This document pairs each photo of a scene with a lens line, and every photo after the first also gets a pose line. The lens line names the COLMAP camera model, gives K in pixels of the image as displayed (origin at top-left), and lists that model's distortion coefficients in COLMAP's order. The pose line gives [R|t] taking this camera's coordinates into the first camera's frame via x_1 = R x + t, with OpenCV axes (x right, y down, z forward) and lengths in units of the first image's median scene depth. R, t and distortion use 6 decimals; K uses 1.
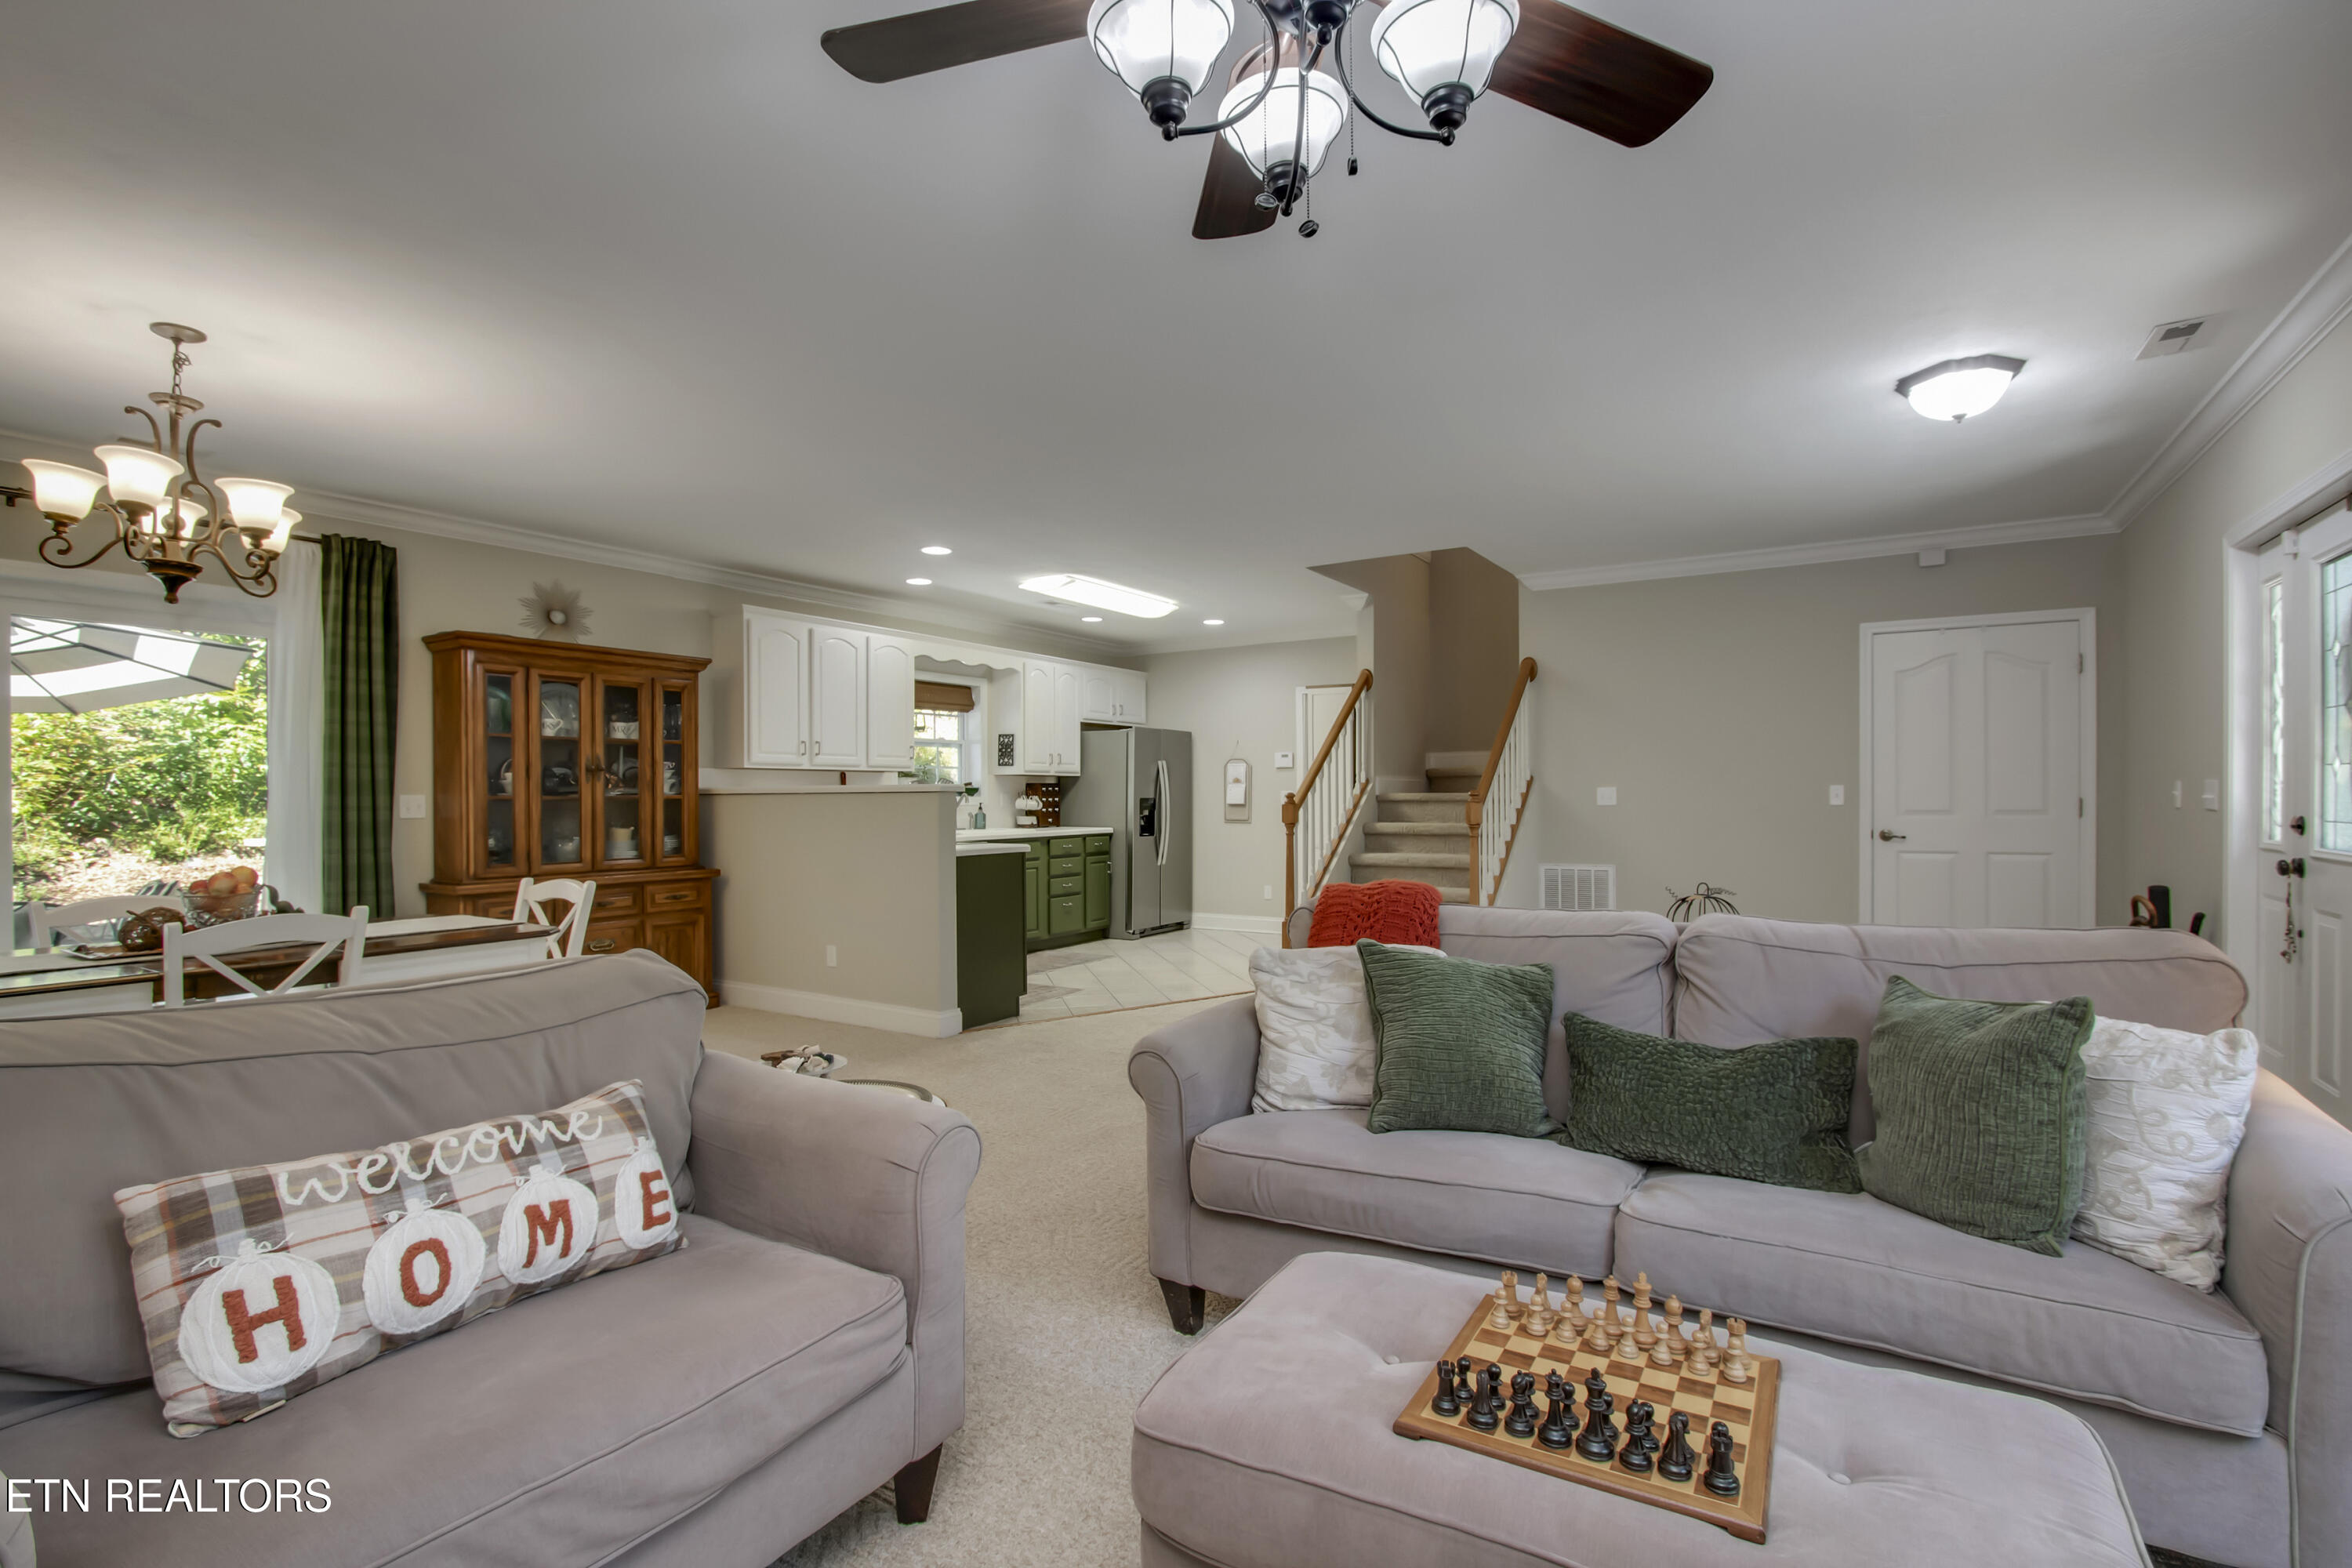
lens RADIAL K [[1083.4, 0, 1175.7], [0, 1083.4, 801.1], [0, 0, 1]] dist [-0.022155, 0.004722]
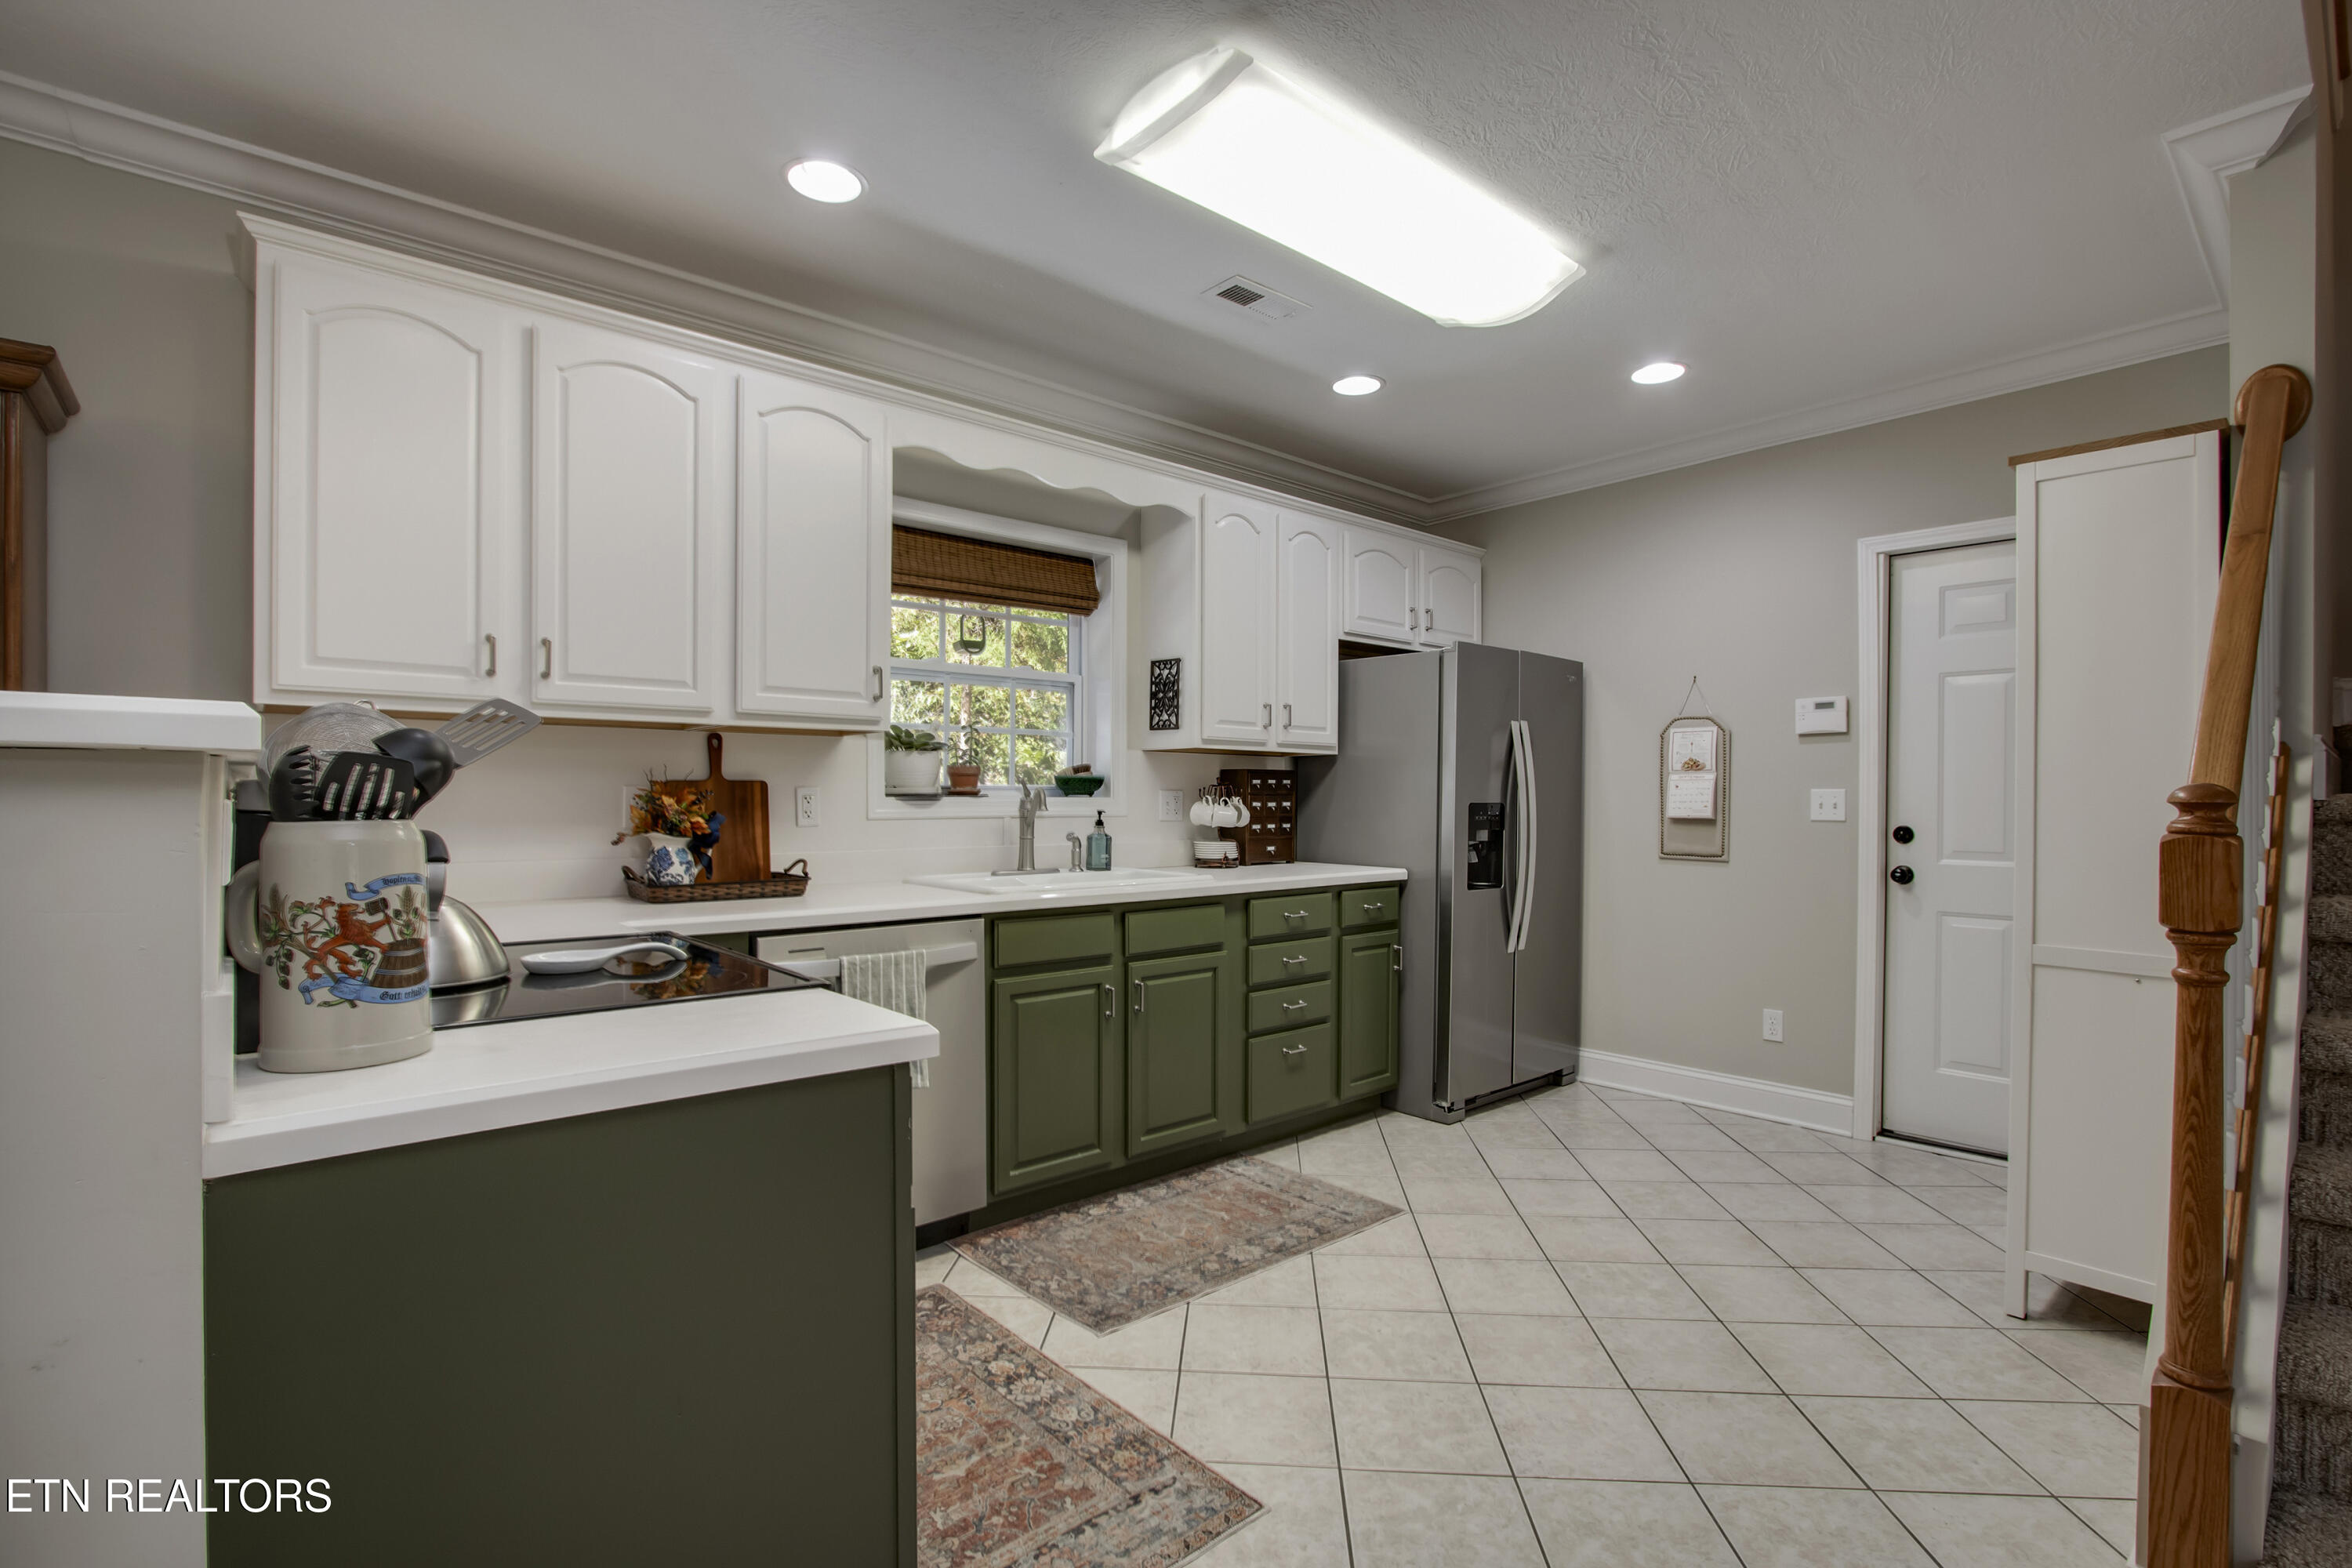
lens RADIAL K [[1083.4, 0, 1175.7], [0, 1083.4, 801.1], [0, 0, 1]] dist [-0.022155, 0.004722]
pose [[0.958152, 0.007640, -0.286158, -0.025248], [-0.008494, 0.999962, -0.001743, -0.002244], [0.286134, 0.004100, 0.958181, 0.639516]]
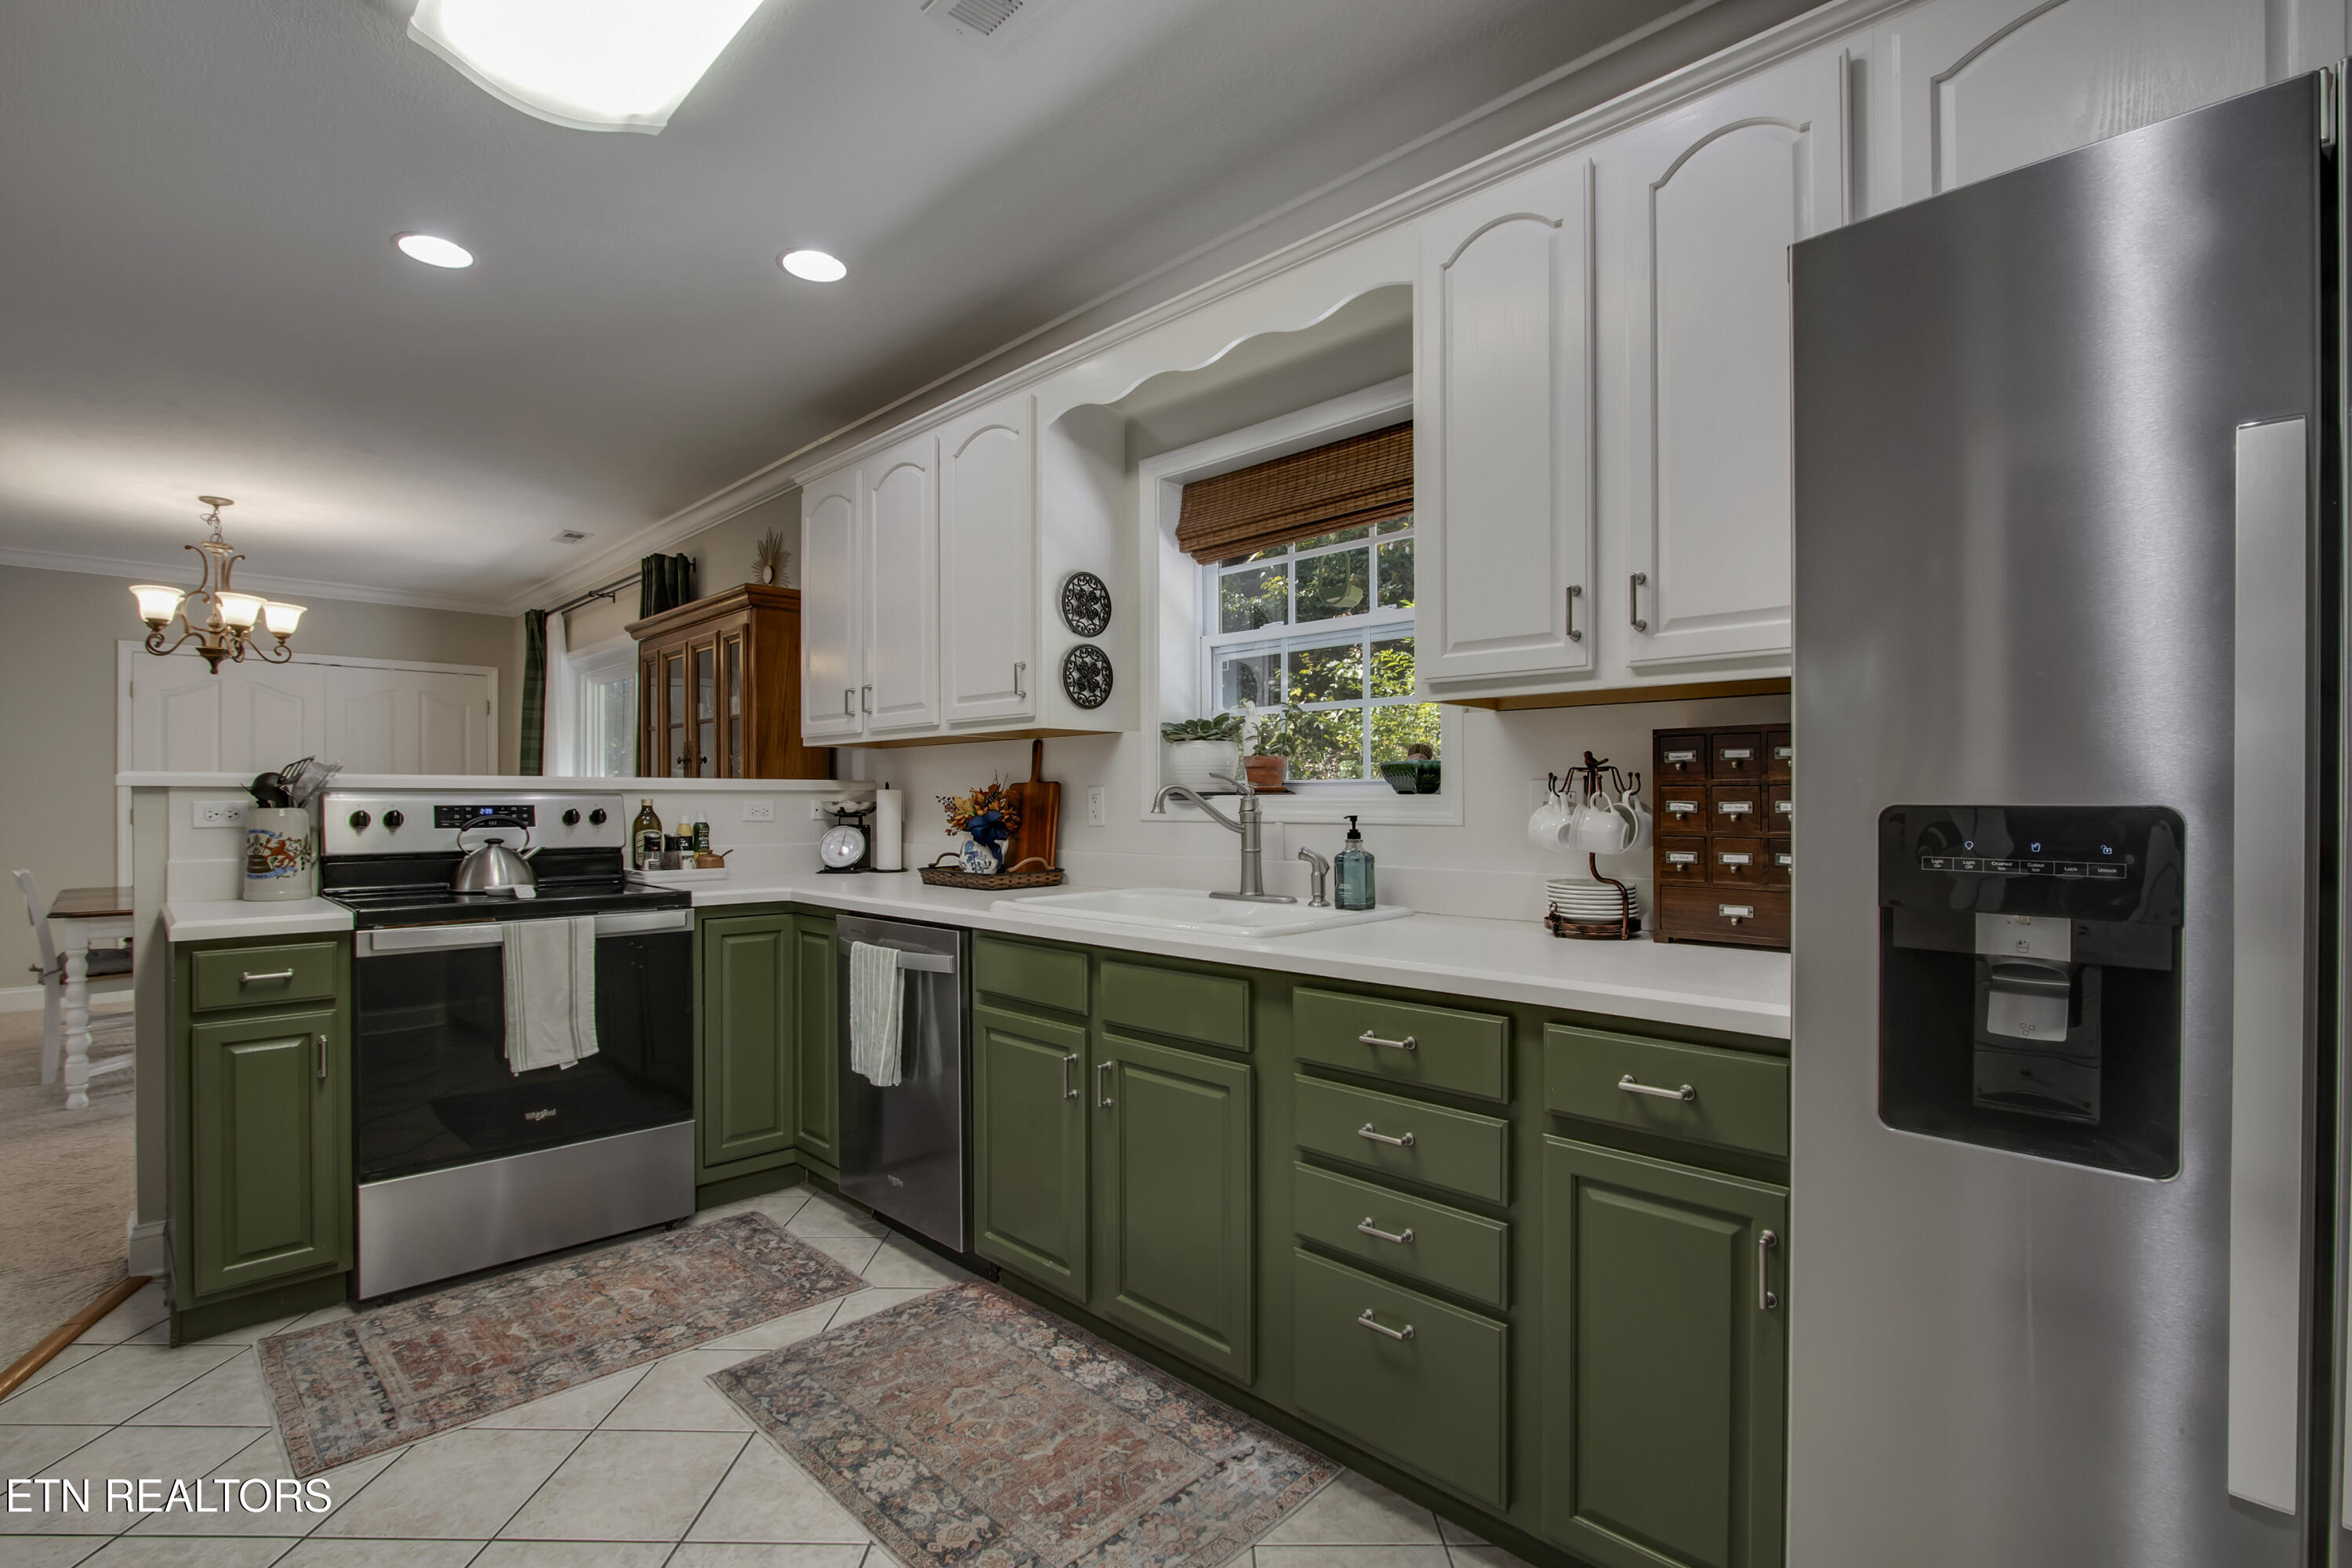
lens RADIAL K [[1083.4, 0, 1175.7], [0, 1083.4, 801.1], [0, 0, 1]] dist [-0.022155, 0.004722]
pose [[-0.221159, 0.006283, -0.975218, 0.116647], [-0.002212, 0.999973, 0.006944, -0.004612], [0.975235, 0.003692, -0.221139, 1.116410]]
